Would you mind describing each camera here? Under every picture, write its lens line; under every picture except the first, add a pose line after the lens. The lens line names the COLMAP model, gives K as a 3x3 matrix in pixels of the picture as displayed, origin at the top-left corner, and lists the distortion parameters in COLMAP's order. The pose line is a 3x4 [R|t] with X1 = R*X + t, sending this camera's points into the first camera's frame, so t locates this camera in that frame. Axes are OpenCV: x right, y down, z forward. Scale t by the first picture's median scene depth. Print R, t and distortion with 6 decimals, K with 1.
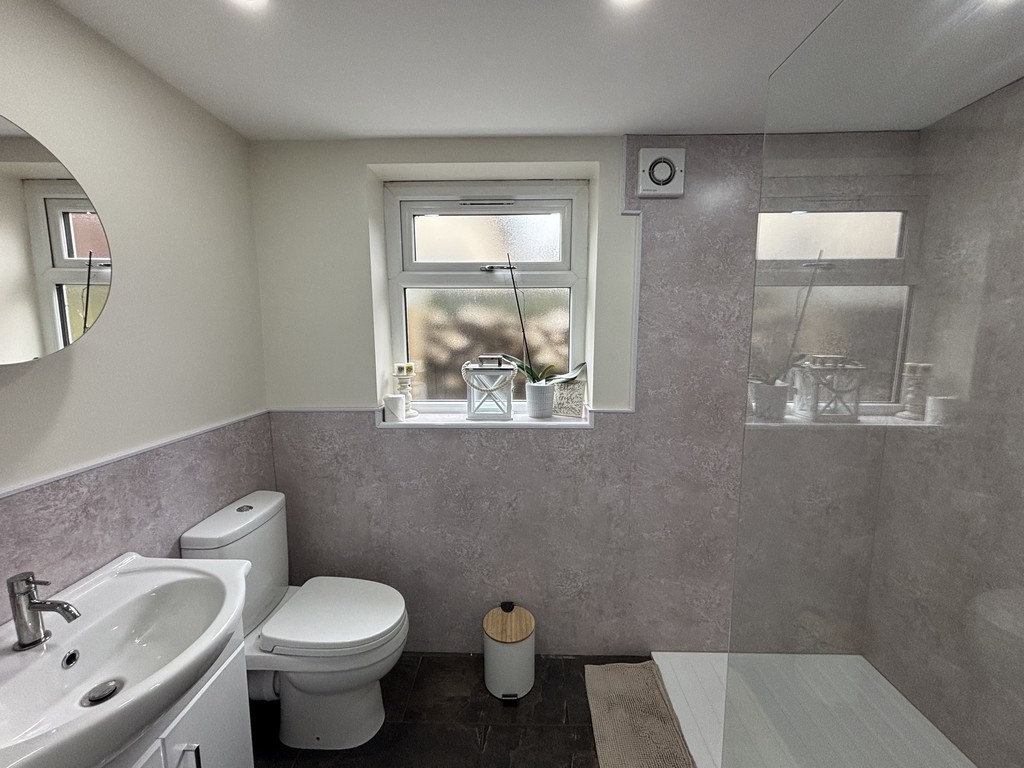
lens RADIAL K [[413.1, 0, 512.2], [0, 413.1, 382.3], [0, 0, 1]] dist [-0.002462, -0.000166]
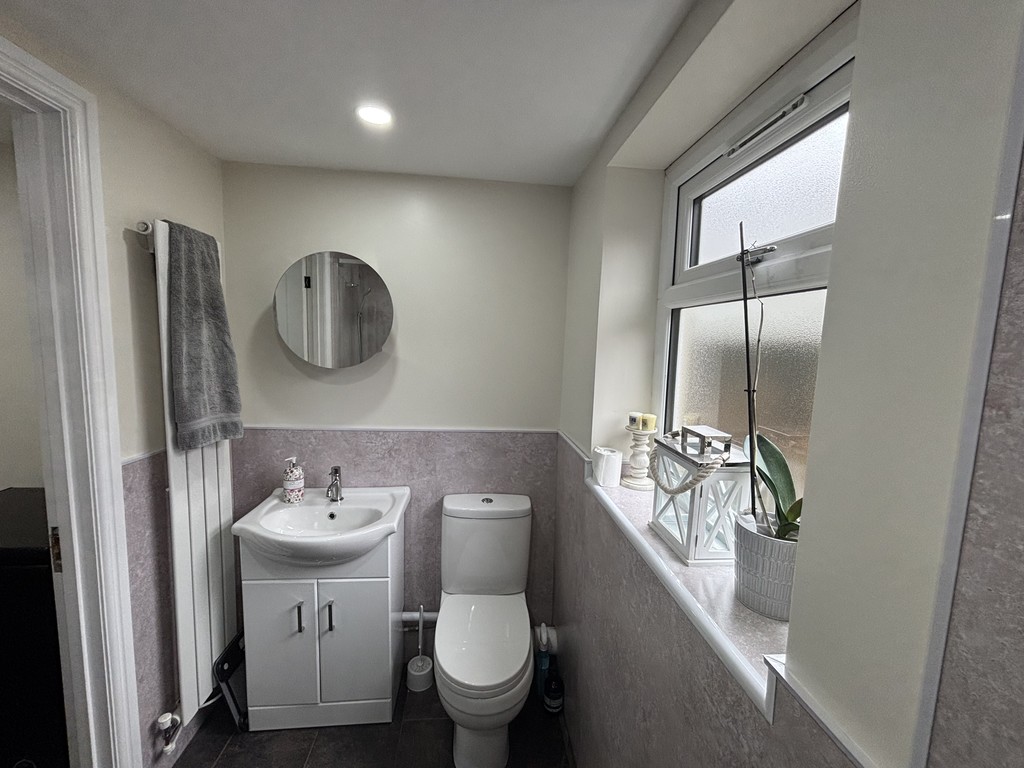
lens RADIAL K [[413.1, 0, 511.0], [0, 413.1, 381.5], [0, 0, 1]] dist [-0.002462, -0.000166]
pose [[0.108460, 0.112233, -0.987745, 0.553410], [-0.156217, 0.983186, 0.094561, -0.176445], [0.981750, 0.144046, 0.124169, 0.891653]]
